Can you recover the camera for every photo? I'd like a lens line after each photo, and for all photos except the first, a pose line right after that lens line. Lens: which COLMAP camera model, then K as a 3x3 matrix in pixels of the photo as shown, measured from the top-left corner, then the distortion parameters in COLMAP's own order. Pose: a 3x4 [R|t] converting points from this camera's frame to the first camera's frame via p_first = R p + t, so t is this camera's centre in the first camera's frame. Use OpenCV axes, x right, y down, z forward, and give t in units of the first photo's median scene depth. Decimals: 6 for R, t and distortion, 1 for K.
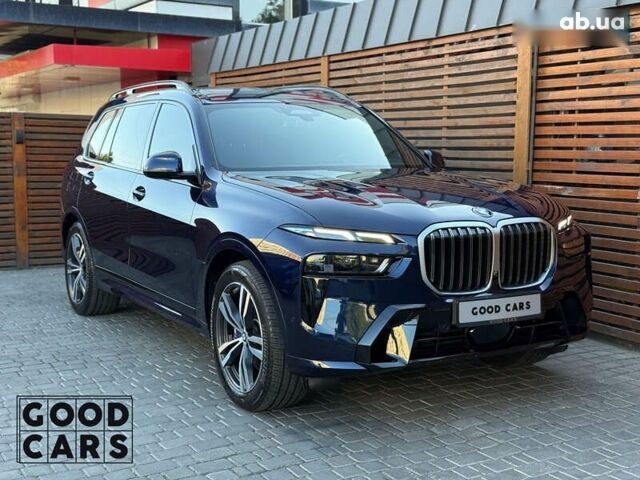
lens RADIAL K [[871.1, 0, 325.8], [0, 871.1, 242.6], [0, 0, 1]] dist [0.170822, -0.002101]
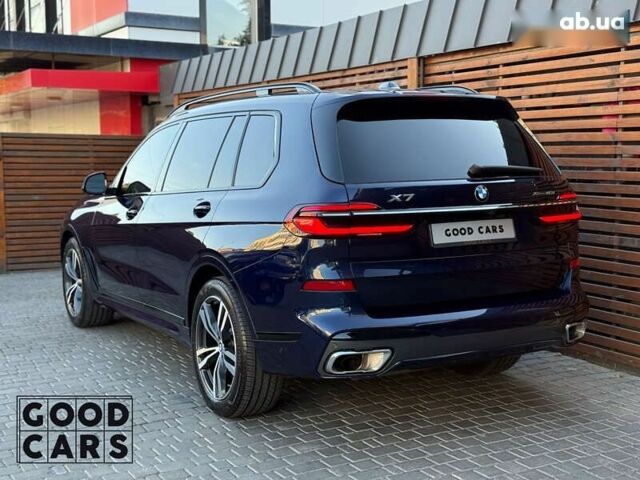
lens RADIAL K [[889.1, 0, 320.0], [0, 889.1, 240.0], [0, 0, 1]] dist [0.114252, -0.036786]
pose [[0.999848, 0.005294, -0.016634, 0.062930], [-0.005623, 0.999788, -0.019823, 0.007397], [0.016525, 0.019914, 0.999665, -0.088449]]
